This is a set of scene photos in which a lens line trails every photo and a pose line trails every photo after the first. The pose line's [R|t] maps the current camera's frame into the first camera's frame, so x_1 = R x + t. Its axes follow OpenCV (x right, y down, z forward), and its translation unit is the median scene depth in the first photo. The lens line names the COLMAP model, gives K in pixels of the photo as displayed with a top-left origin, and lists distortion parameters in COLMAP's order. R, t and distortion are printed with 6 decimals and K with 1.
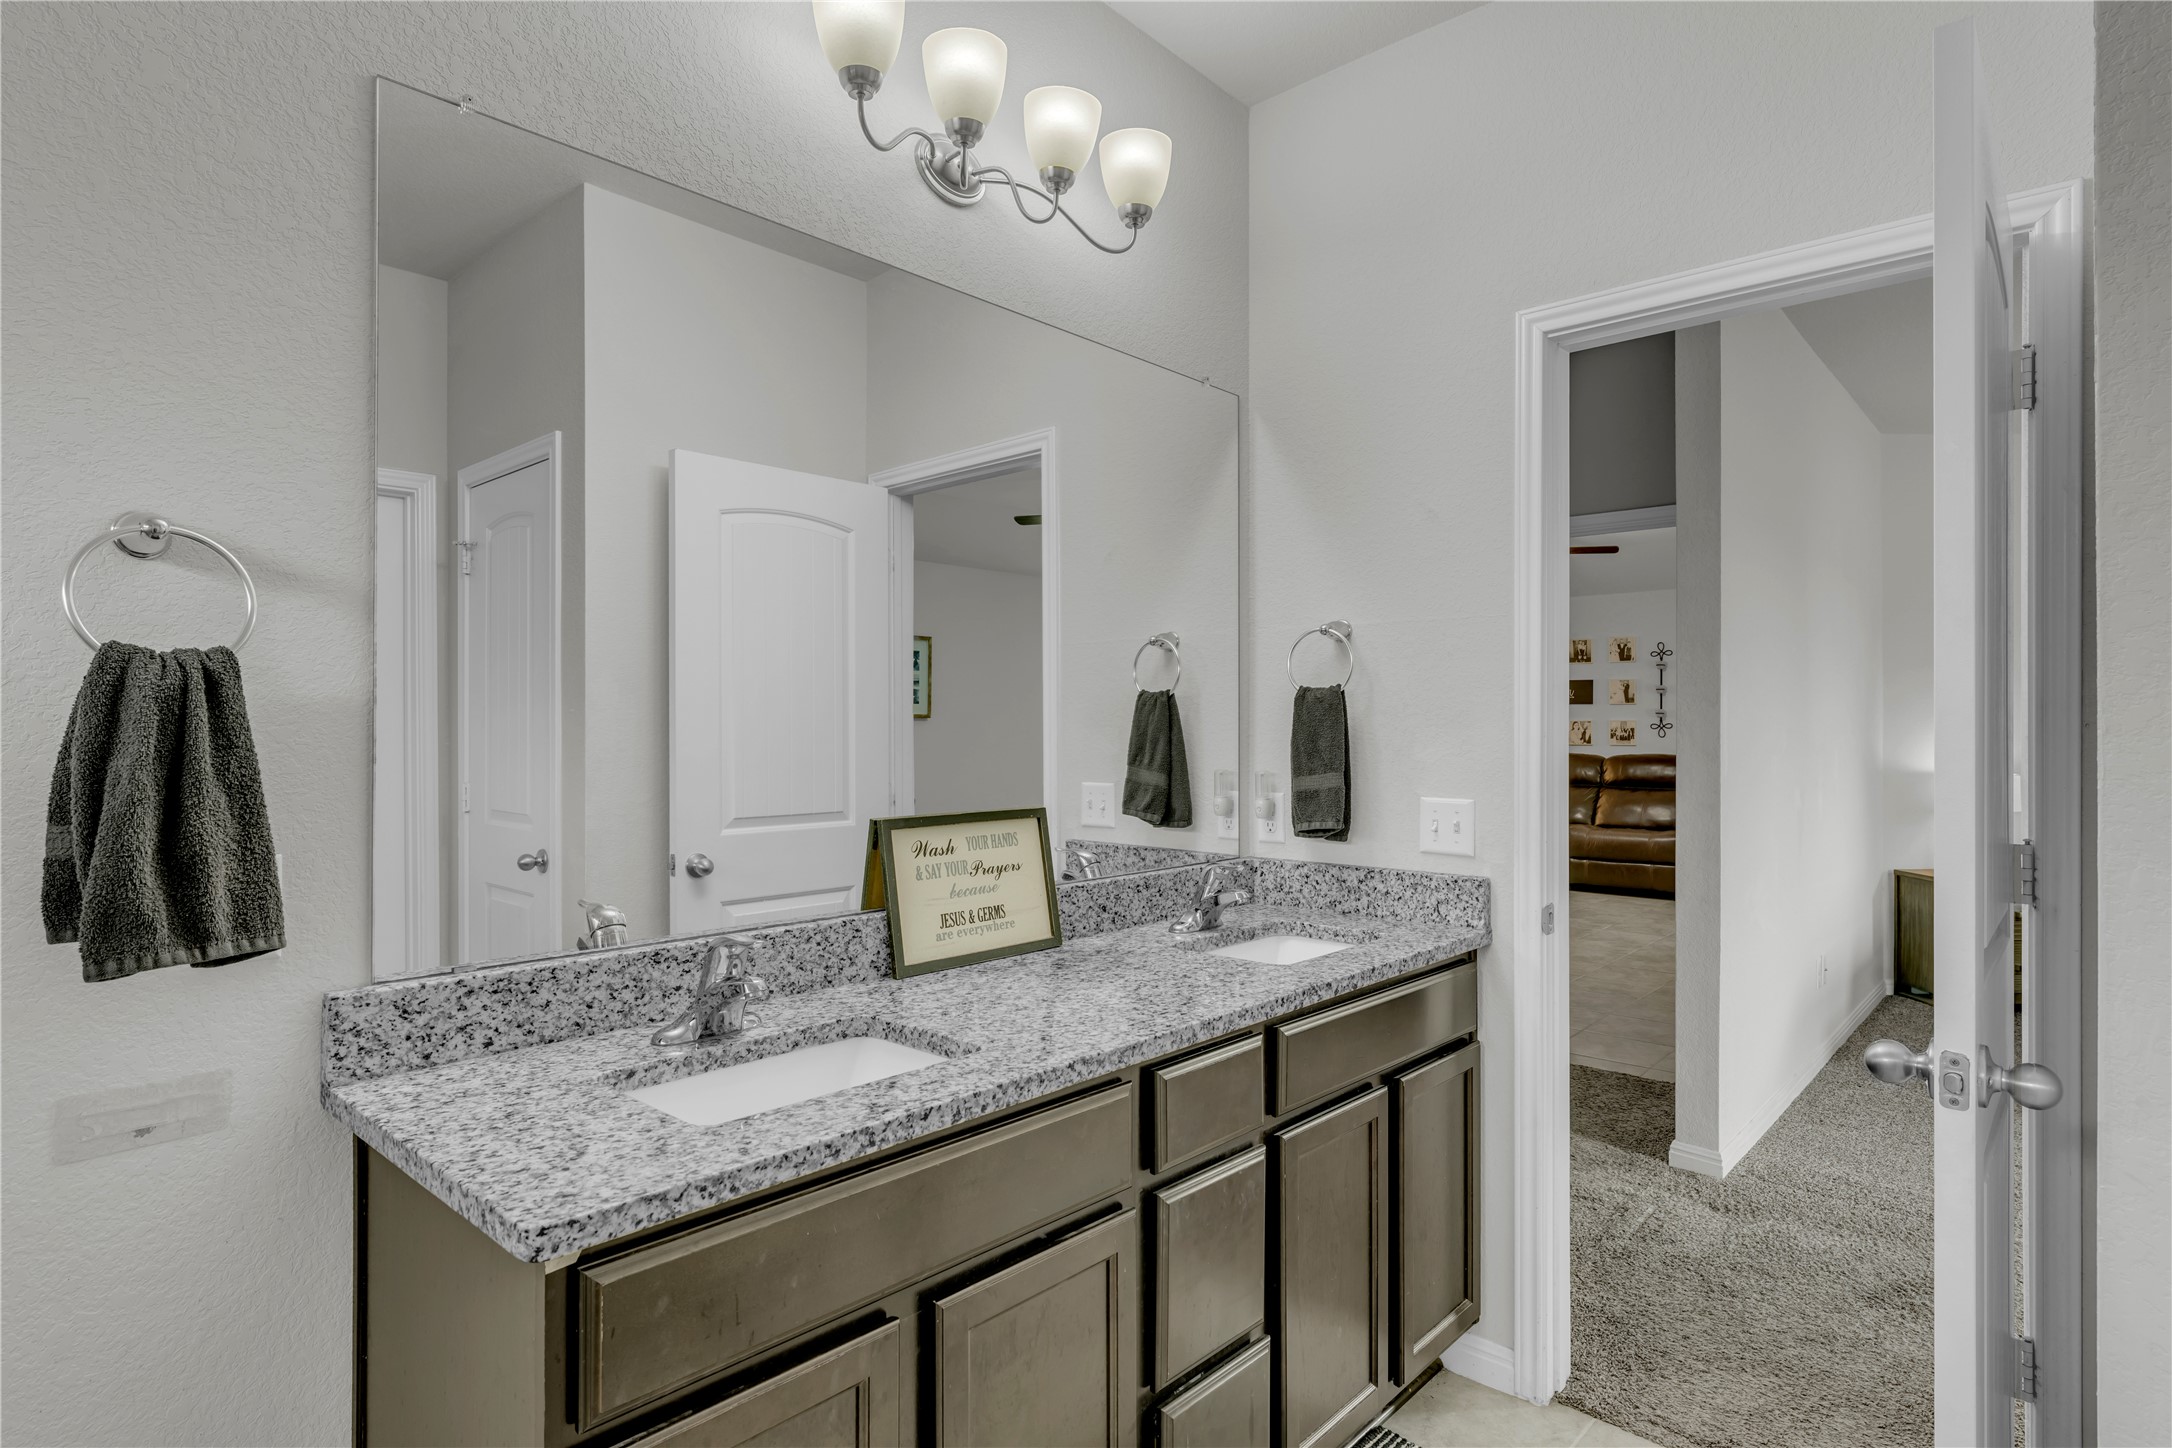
lens RADIAL K [[1152.4, 0, 1090.2], [0, 1152.4, 717.7], [0, 0, 1]] dist [0.007692, -0.000227]
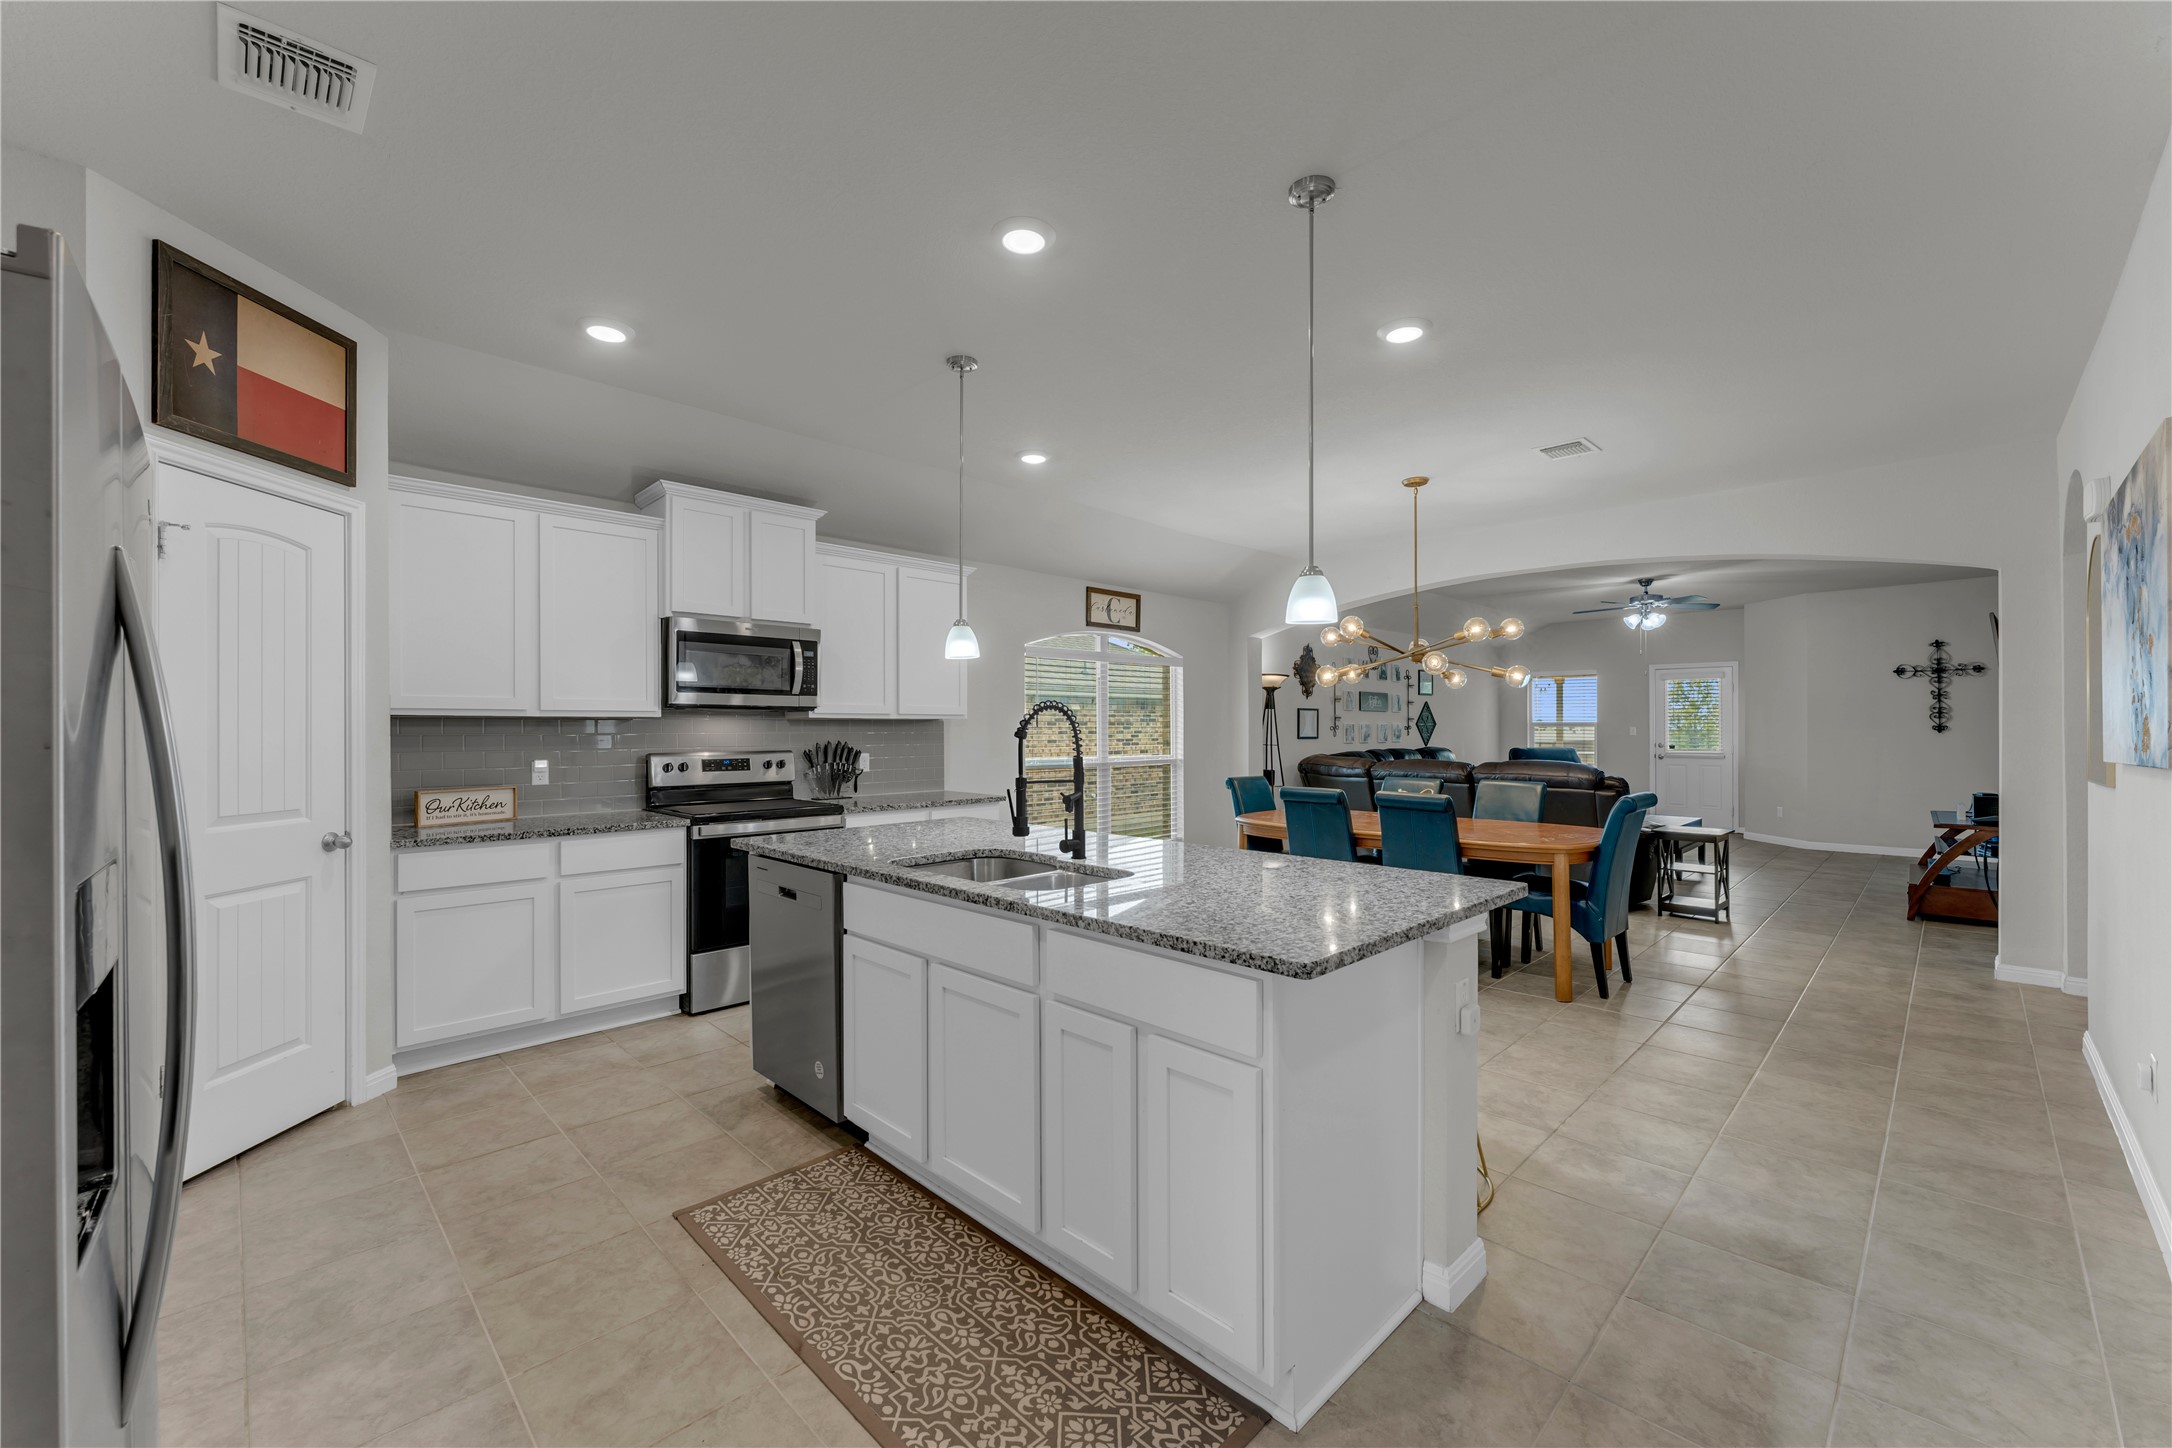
lens RADIAL K [[867.9, 0, 1077.8], [0, 867.9, 735.3], [0, 0, 1]] dist [-0.002381, 0.000045]
pose [[0.063105, -0.007609, 0.997978, -0.613455], [-0.000337, 0.999971, 0.007646, 0.008487], [-0.998007, -0.000818, 0.063100, 1.343112]]
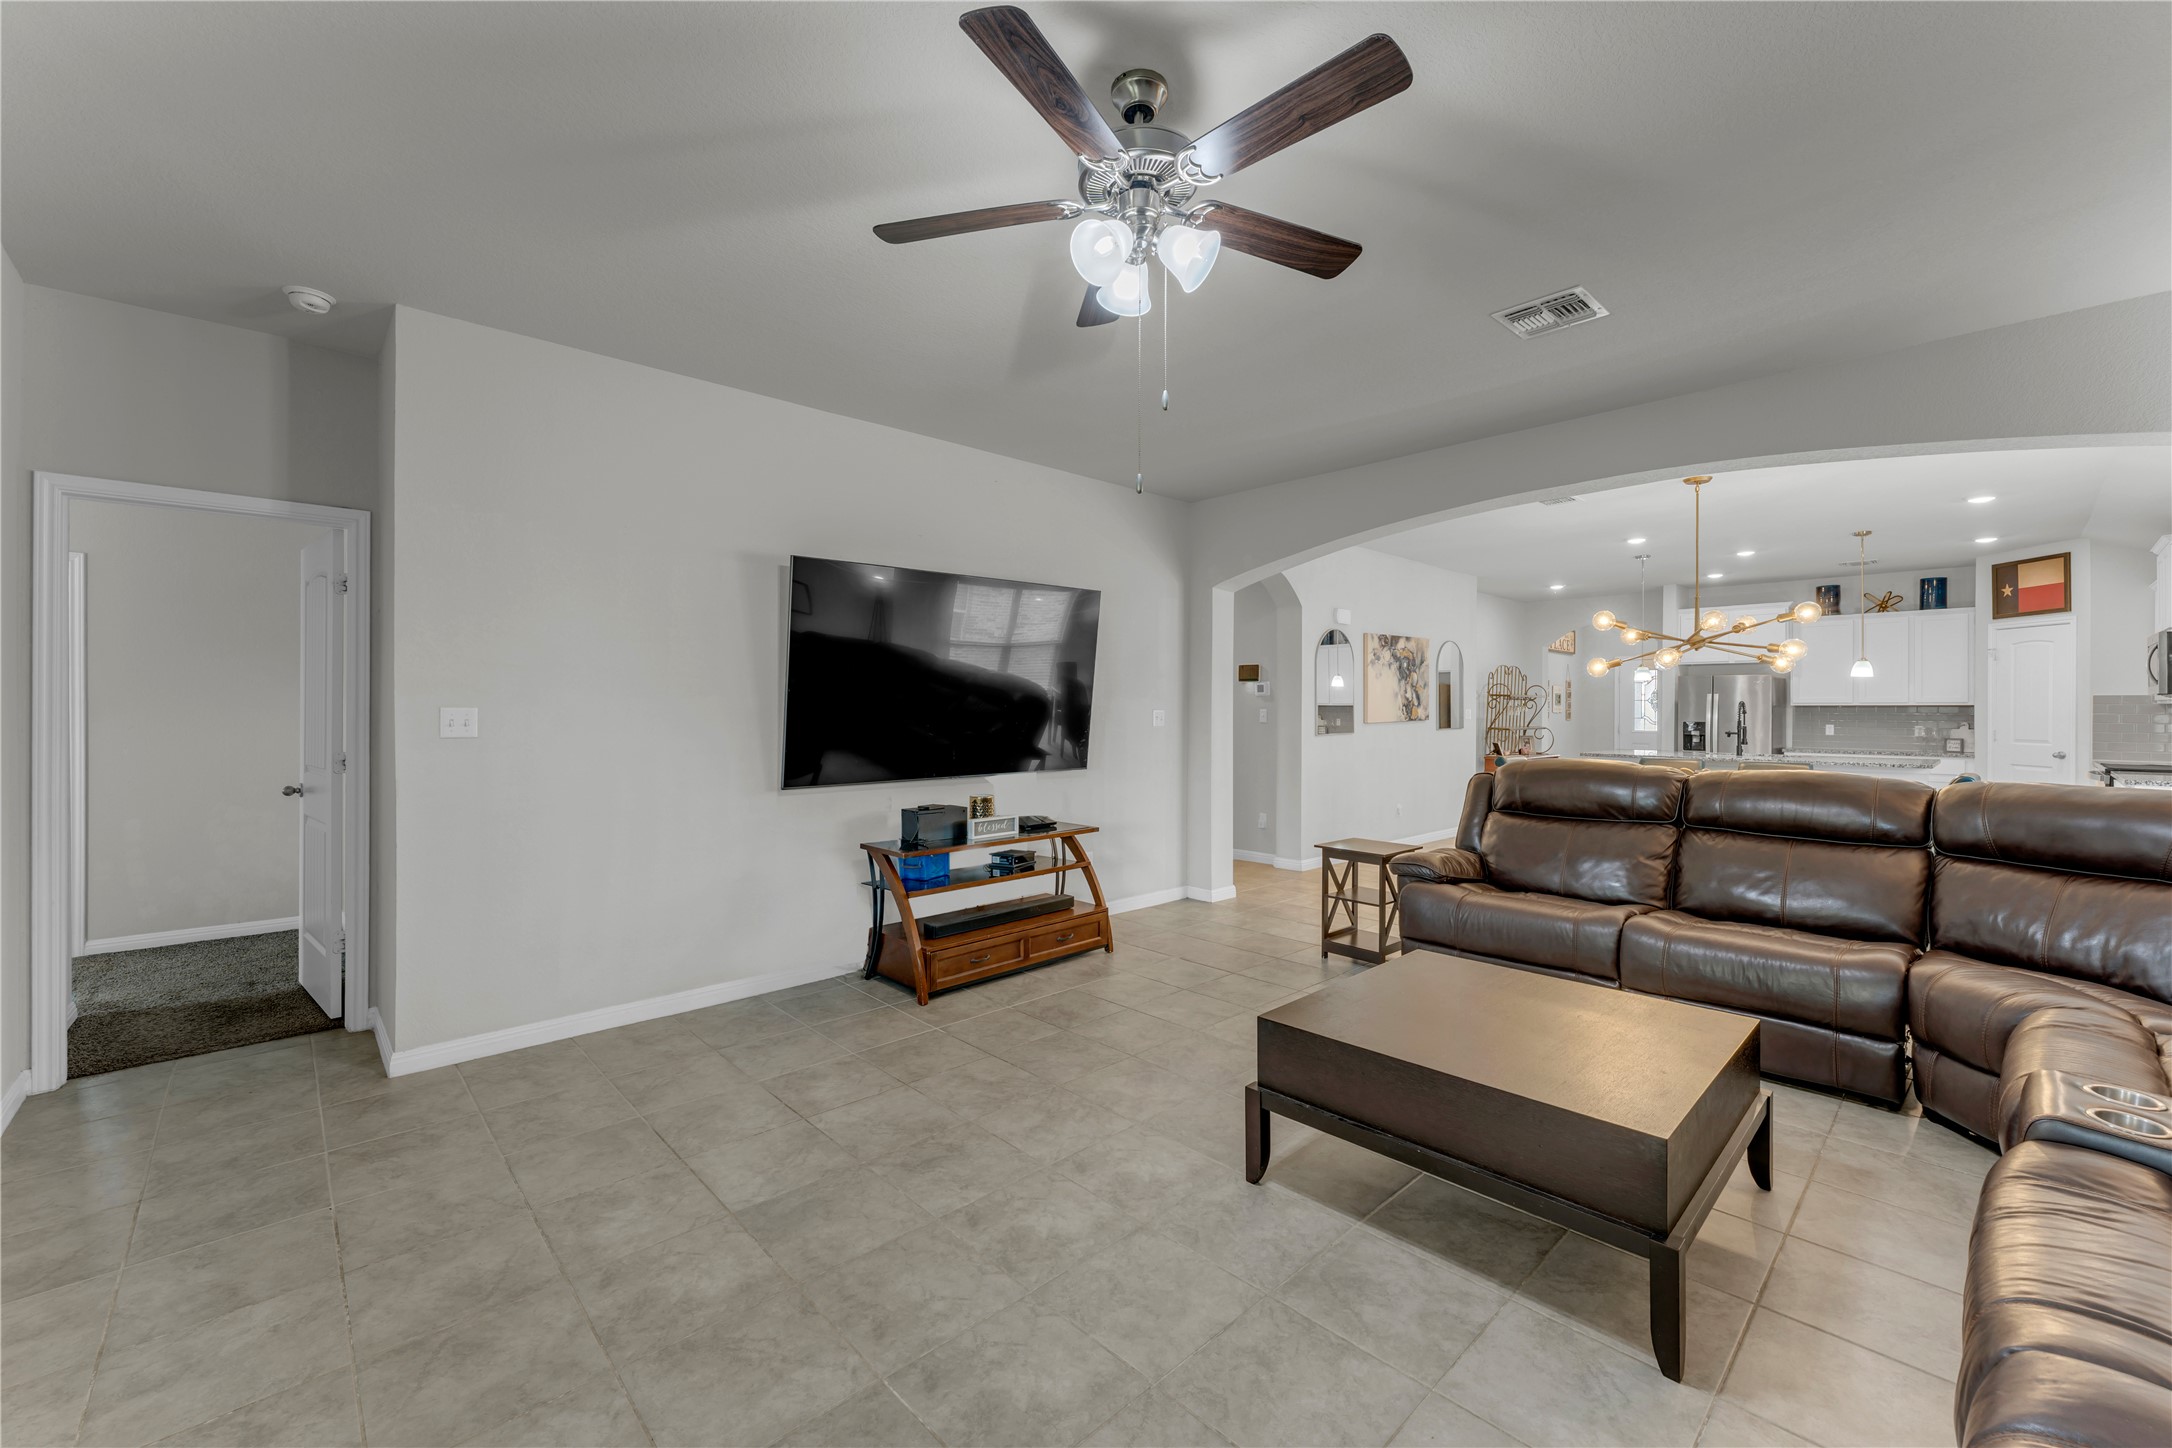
lens RADIAL K [[867.9, 0, 1080.4], [0, 867.9, 714.9], [0, 0, 1]] dist [-0.002381, 0.000045]
pose [[-0.087891, 0.007372, -0.996103, 0.511164], [0.001110, 0.999973, 0.007302, 0.006043], [0.996129, -0.000463, -0.087897, 0.826569]]
